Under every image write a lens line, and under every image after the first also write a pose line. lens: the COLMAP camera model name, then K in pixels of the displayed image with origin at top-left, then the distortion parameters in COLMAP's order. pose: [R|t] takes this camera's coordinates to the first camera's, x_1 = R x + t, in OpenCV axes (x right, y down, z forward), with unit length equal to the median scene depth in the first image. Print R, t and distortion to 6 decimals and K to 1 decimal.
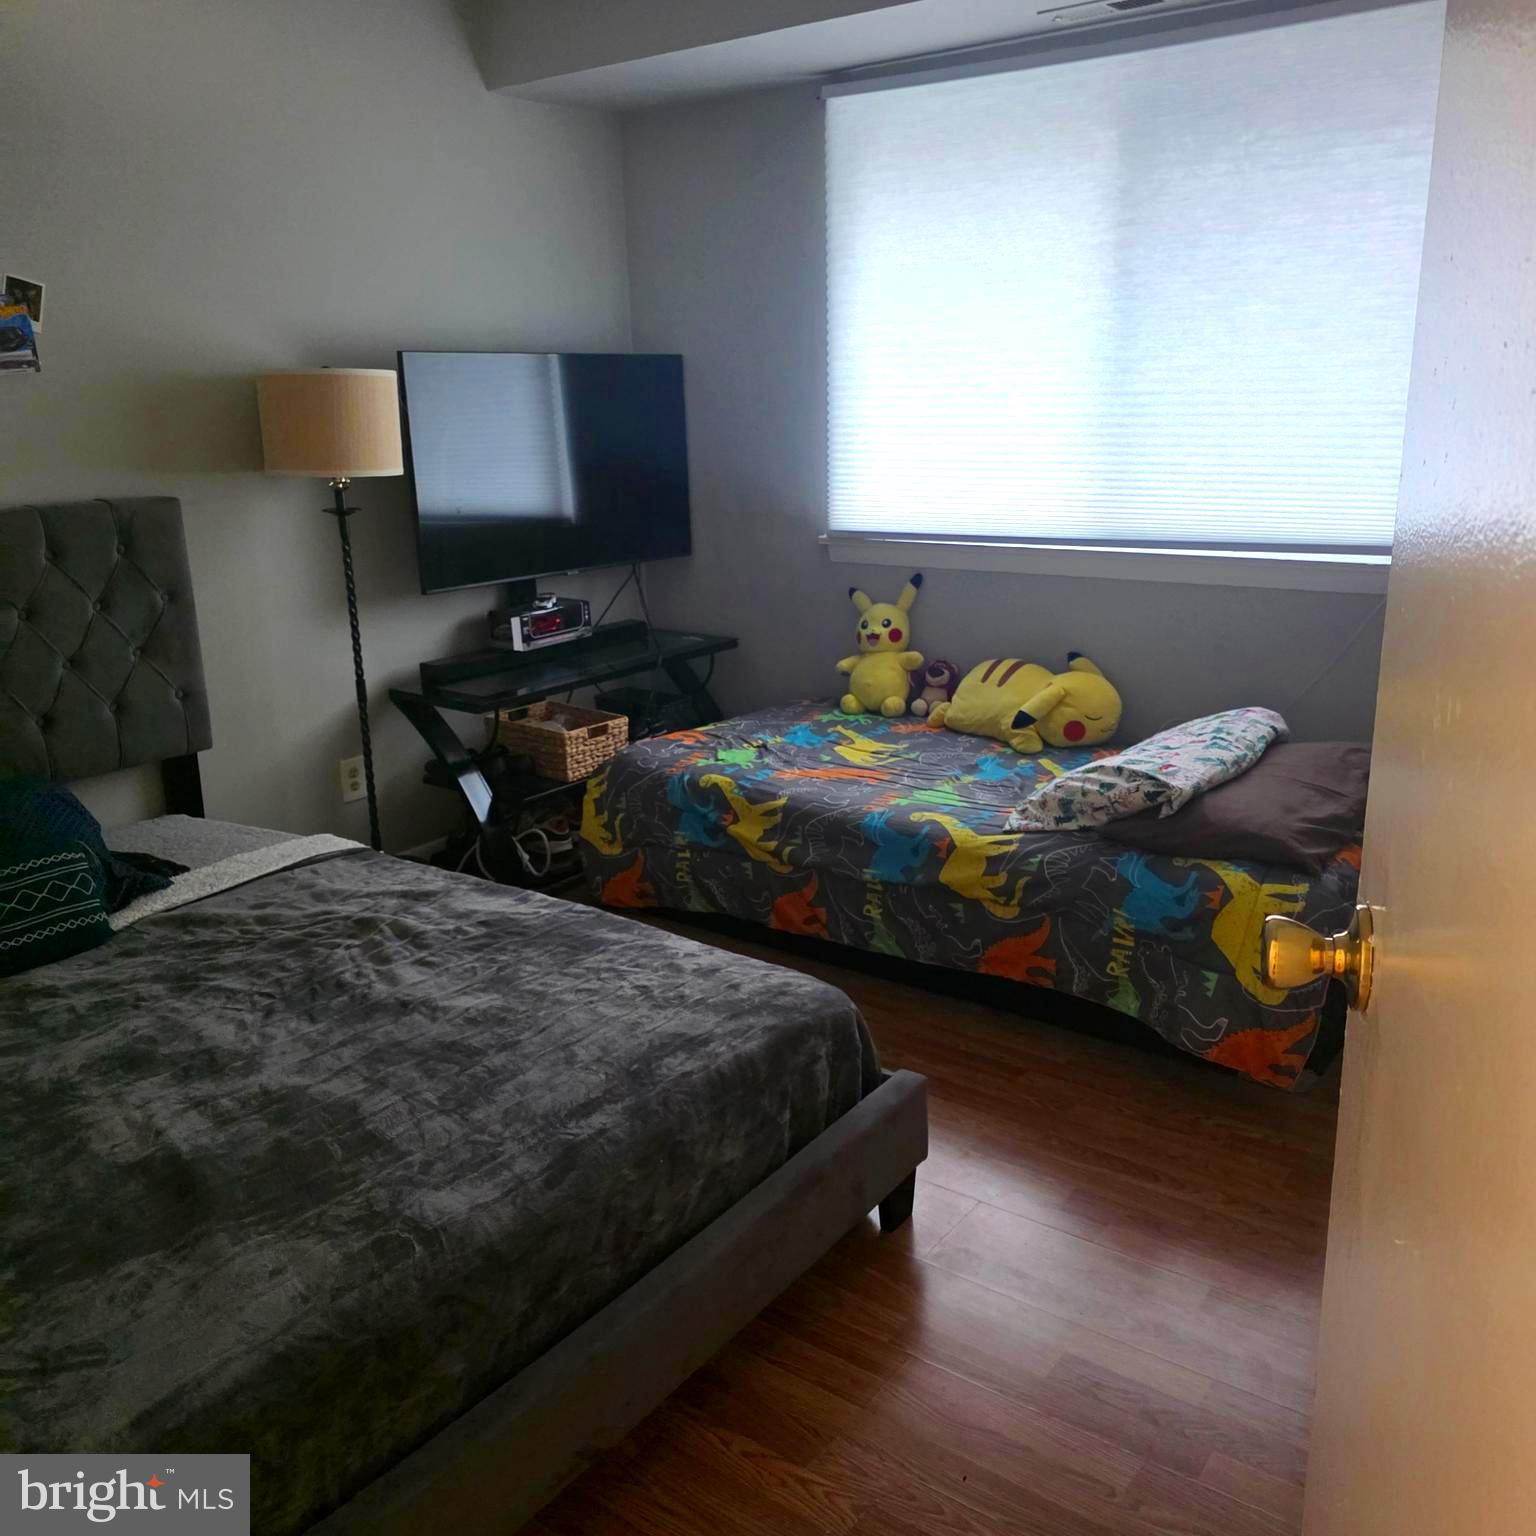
lens RADIAL K [[1375.3, 0, 770.8], [0, 1375.3, 775.6], [0, 0, 1]] dist [0.088011, -0.107565]
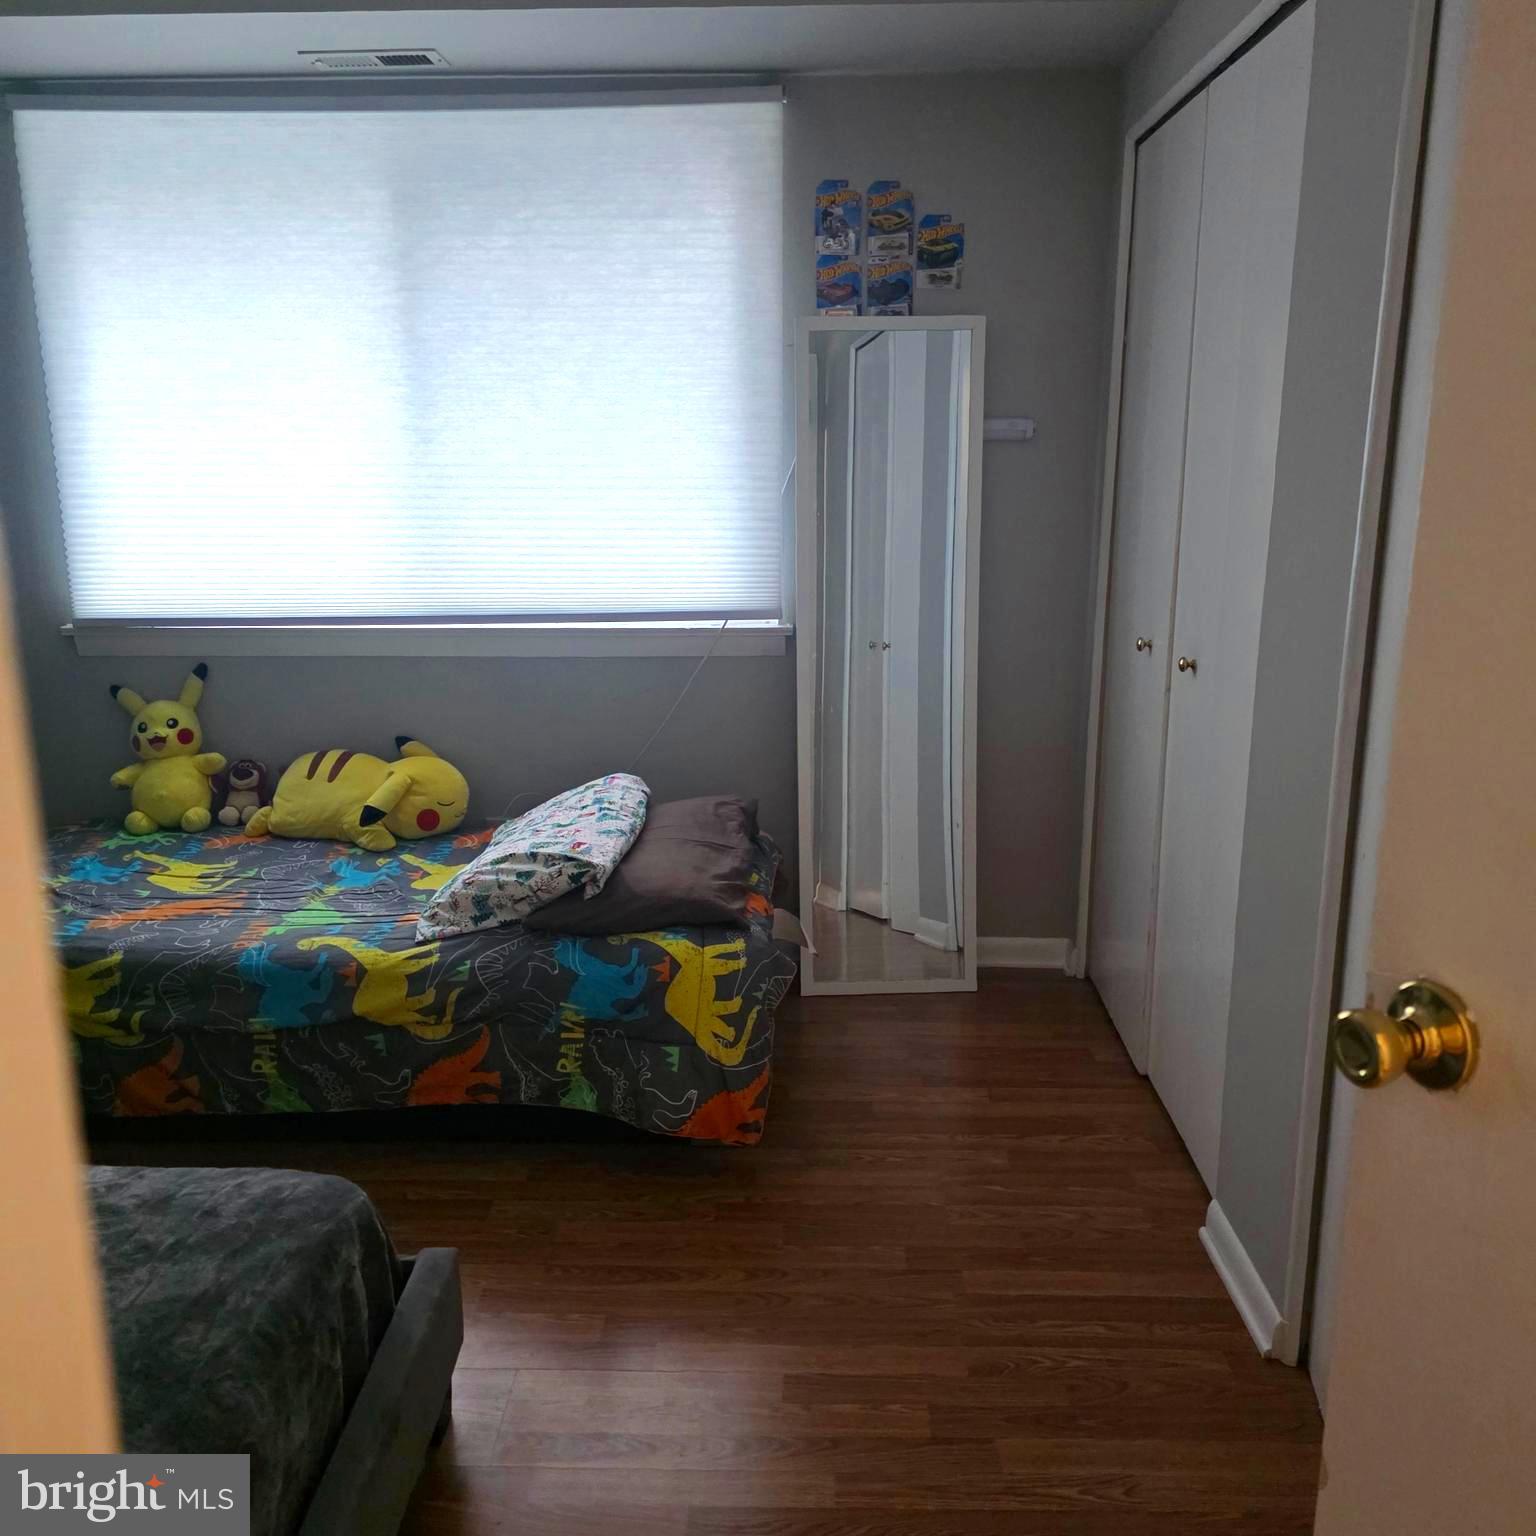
lens RADIAL K [[1375.3, 0, 759.6], [0, 1375.3, 774.3], [0, 0, 1]] dist [0.088011, -0.107565]
pose [[0.823281, -0.116674, 0.555515, -0.129196], [0.144128, 0.989542, -0.005768, -0.029355], [-0.549032, 0.084813, 0.831487, 0.115650]]
